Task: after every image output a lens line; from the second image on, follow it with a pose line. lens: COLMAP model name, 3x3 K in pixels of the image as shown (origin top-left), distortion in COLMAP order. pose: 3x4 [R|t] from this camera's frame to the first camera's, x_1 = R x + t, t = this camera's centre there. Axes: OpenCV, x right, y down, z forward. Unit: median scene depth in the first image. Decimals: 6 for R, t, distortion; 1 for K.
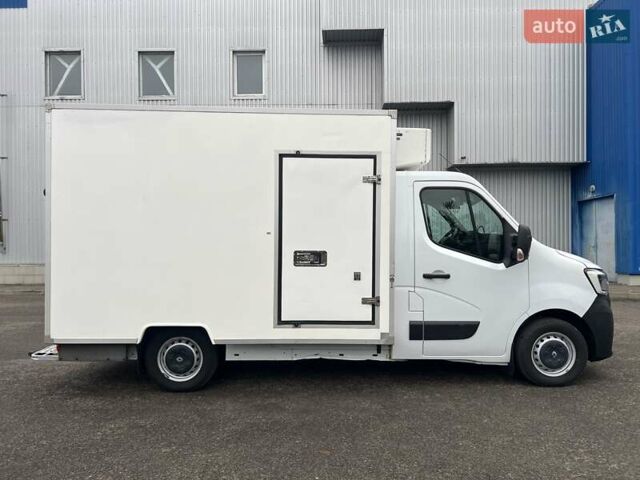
lens RADIAL K [[485.6, 0, 318.2], [0, 485.6, 243.7], [0, 0, 1]] dist [0.030501, -0.023508]
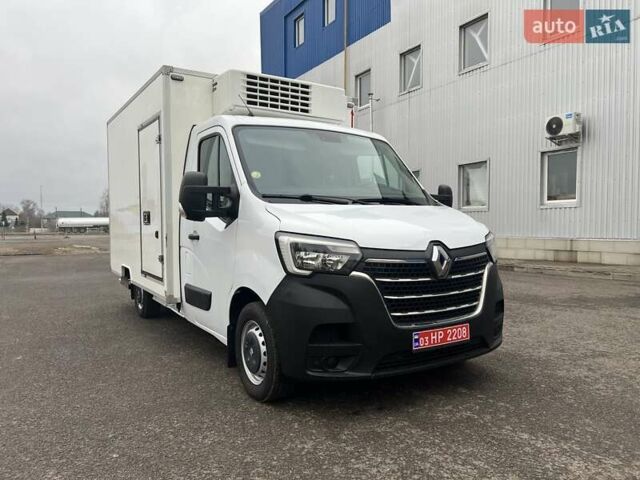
lens RADIAL K [[485.6, 0, 325.3], [0, 485.6, 240.2], [0, 0, 1]] dist [0.030501, -0.023508]
pose [[0.522848, 0.029819, -0.851904, 1.163266], [-0.002033, 0.999429, 0.033735, 0.042614], [0.852423, -0.015906, 0.522610, 0.748726]]
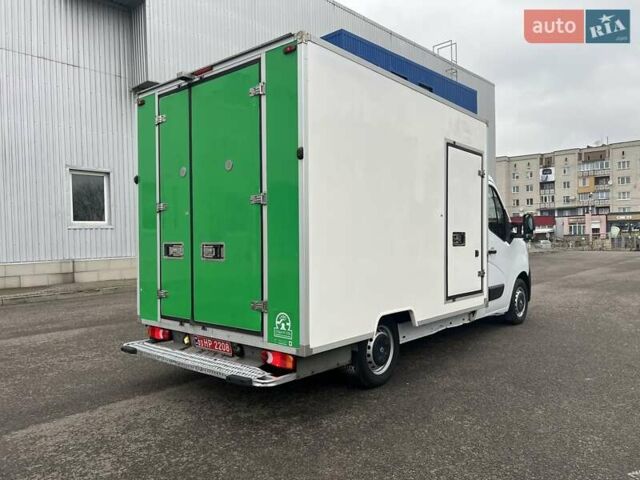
lens RADIAL K [[485.6, 0, 329.1], [0, 485.6, 250.7], [0, 0, 1]] dist [0.030501, -0.023508]
pose [[0.657658, -0.027286, 0.752823, -1.052012], [0.014794, 0.999619, 0.023307, 0.026494], [-0.753172, -0.004191, 0.657811, 0.477867]]
